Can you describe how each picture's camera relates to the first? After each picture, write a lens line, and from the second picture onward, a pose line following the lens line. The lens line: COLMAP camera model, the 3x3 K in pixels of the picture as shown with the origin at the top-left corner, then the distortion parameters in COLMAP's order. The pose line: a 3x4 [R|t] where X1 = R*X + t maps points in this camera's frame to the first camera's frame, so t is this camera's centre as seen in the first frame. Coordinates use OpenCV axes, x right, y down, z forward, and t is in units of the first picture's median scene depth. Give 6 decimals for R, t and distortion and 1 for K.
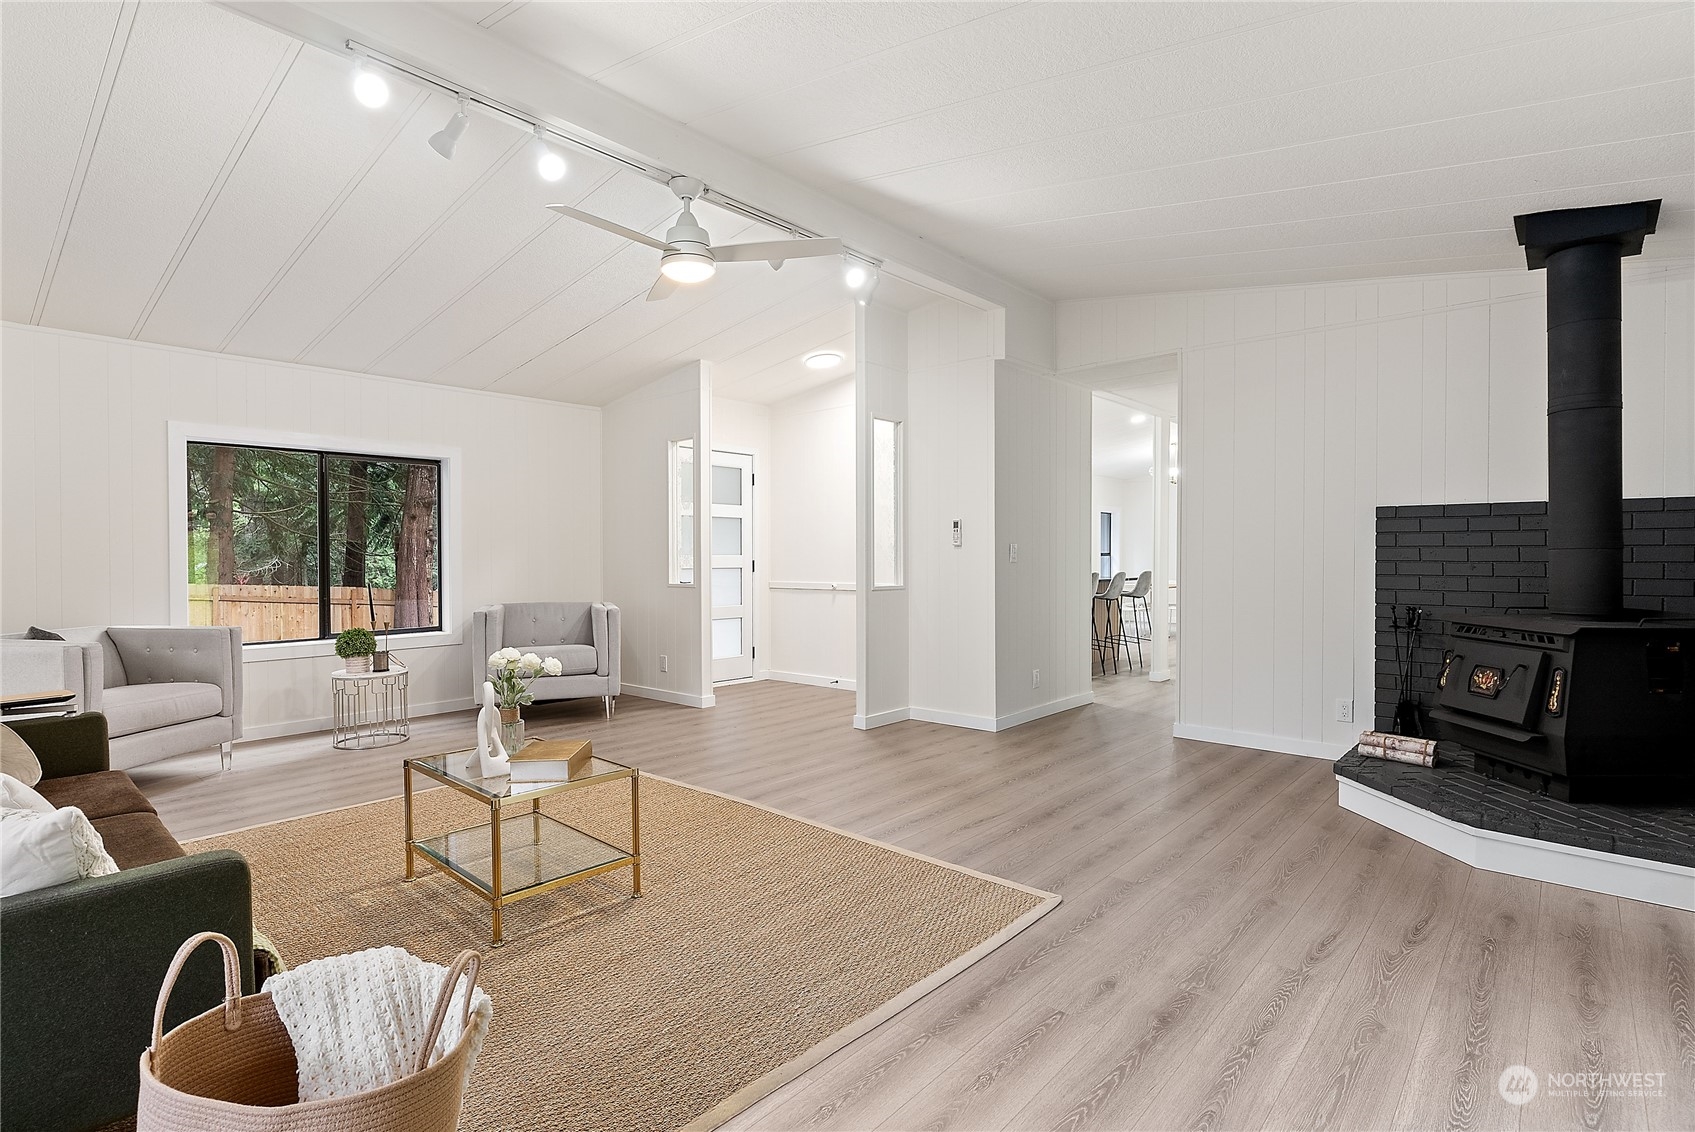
lens RADIAL K [[828.6, 0, 849.1], [0, 828.6, 566.3], [0, 0, 1]] dist [-0.000981, -0.001393]
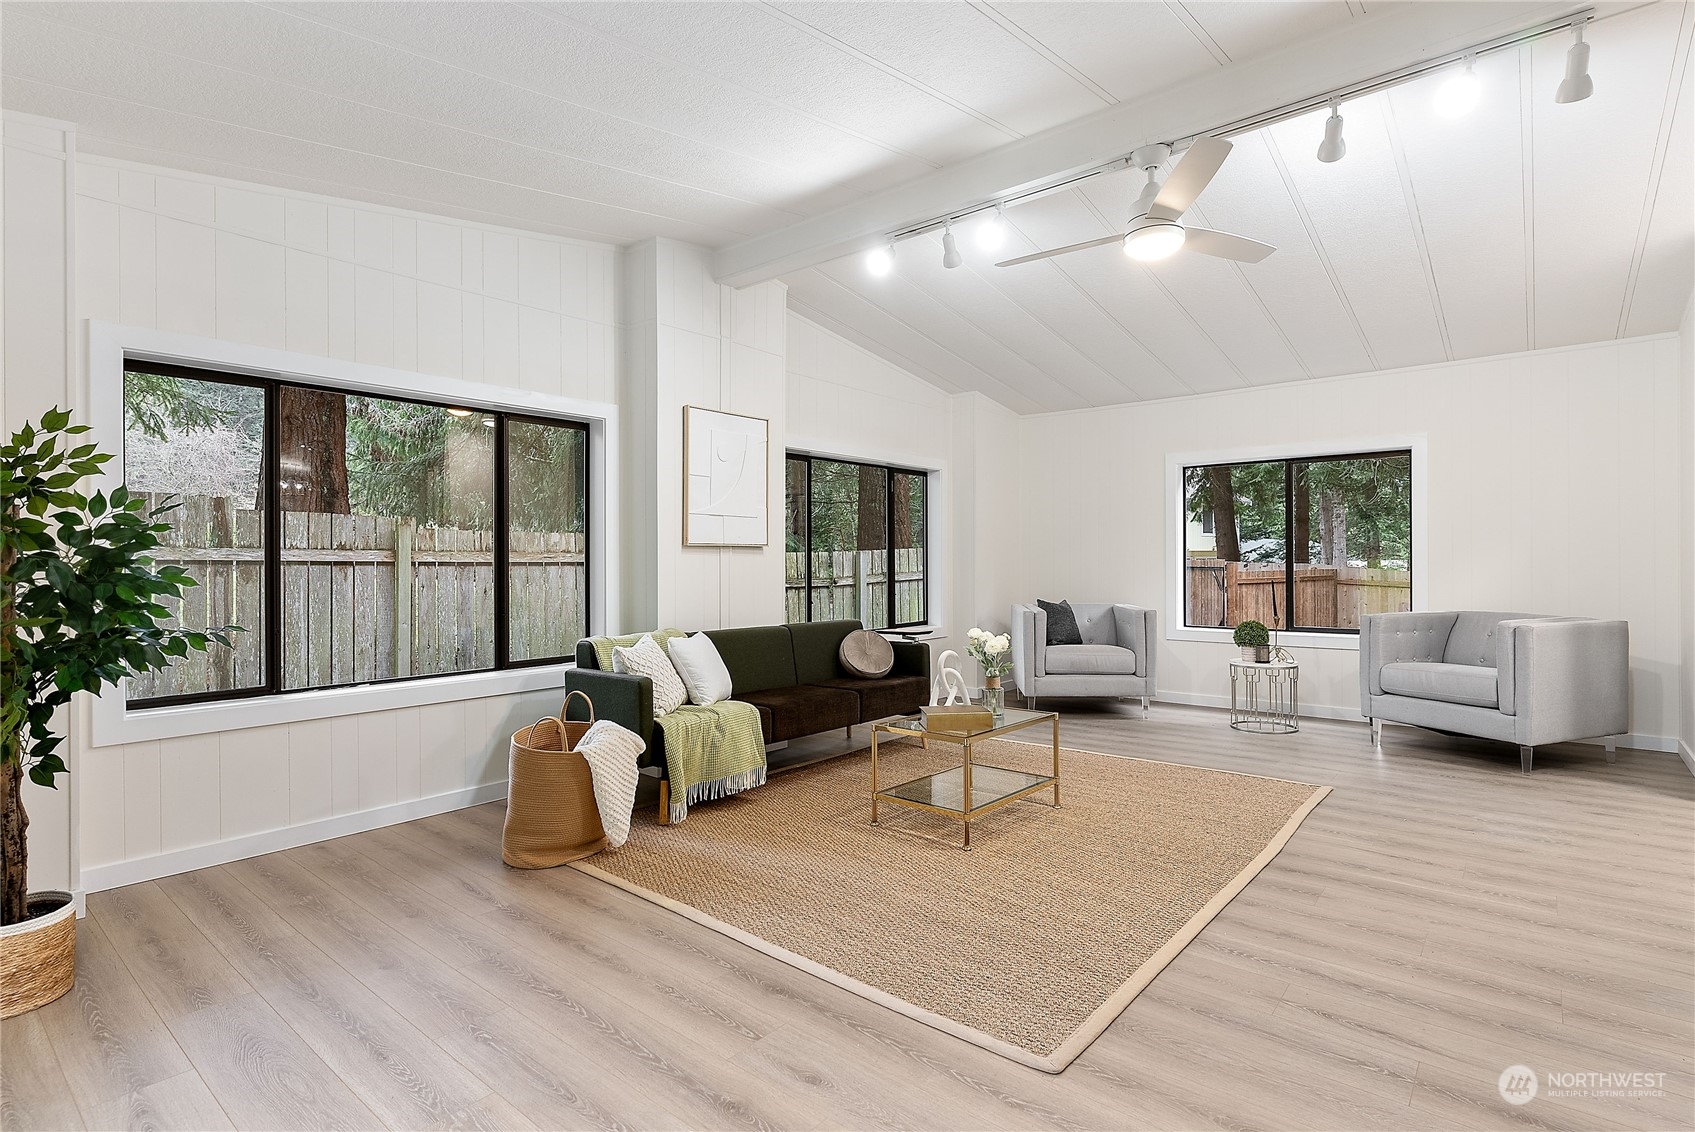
lens RADIAL K [[828.6, 0, 848.8], [0, 828.6, 558.0], [0, 0, 1]] dist [-0.000981, -0.001393]
pose [[0.031339, 0.001587, -0.999508, 0.694921], [-0.010271, 0.999946, 0.001266, -0.006540], [0.999456, 0.010227, 0.031353, 0.617180]]
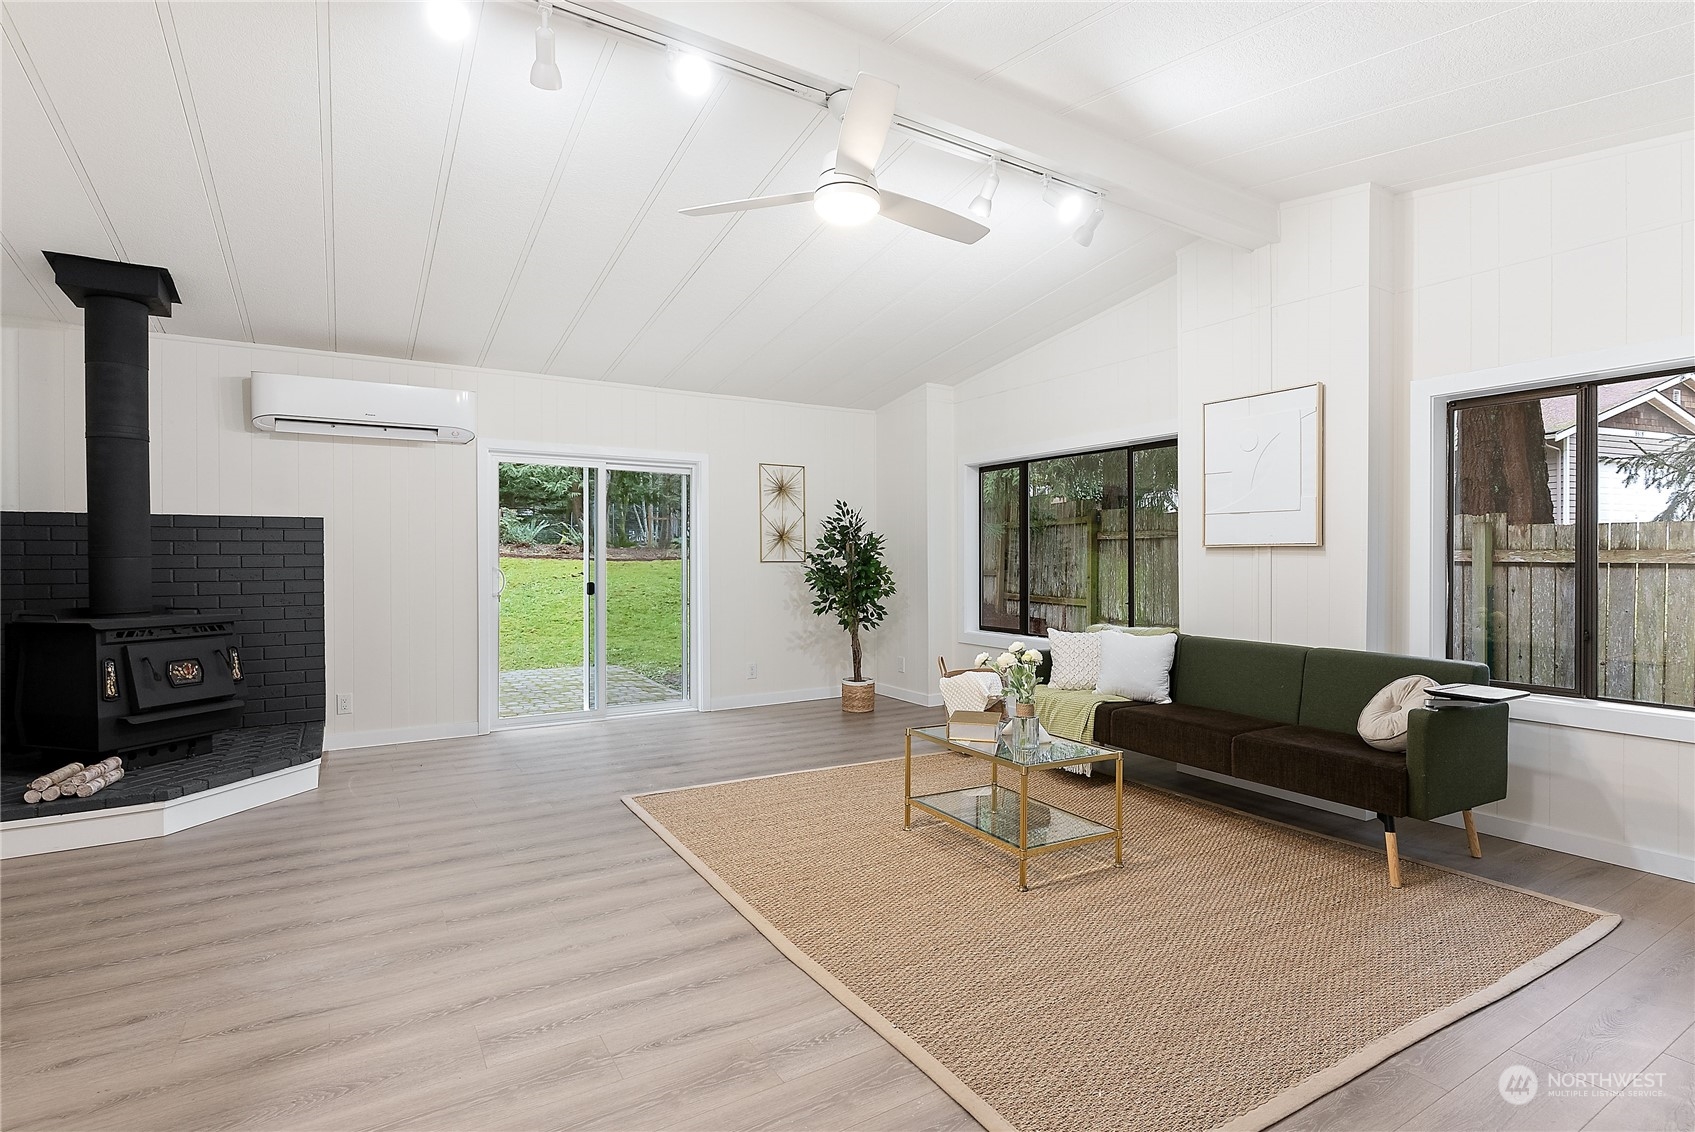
lens RADIAL K [[828.6, 0, 855.0], [0, 828.6, 564.3], [0, 0, 1]] dist [-0.000981, -0.001393]
pose [[-0.957973, 0.002083, 0.286850, -0.419875], [0.007972, 0.999781, 0.019362, -0.023967], [-0.286747, 0.020835, -0.957780, 1.723460]]
